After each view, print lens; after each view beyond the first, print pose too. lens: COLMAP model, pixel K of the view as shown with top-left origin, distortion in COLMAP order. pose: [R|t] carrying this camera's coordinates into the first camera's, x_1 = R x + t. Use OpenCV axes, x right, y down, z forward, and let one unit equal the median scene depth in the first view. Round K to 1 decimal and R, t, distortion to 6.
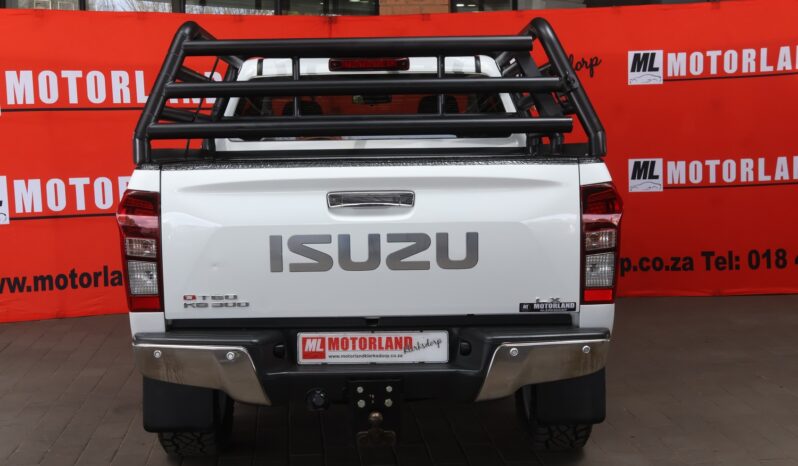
lens RADIAL K [[1278.1, 0, 399.0], [0, 1278.1, 233.0], [0, 0, 1]] dist [-0.017792, 0.089960]
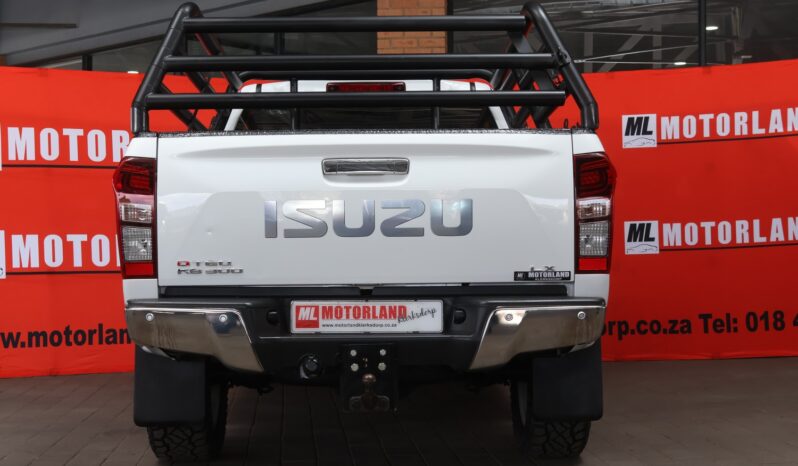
lens RADIAL K [[1278.1, 0, 399.0], [0, 1278.1, 233.0], [0, 0, 1]] dist [-0.017792, 0.089960]
pose [[0.999994, 0.003501, 0.000615, 0.003112], [-0.003404, 0.993024, -0.117865, 0.117590], [-0.001024, 0.117862, 0.993029, 0.004752]]
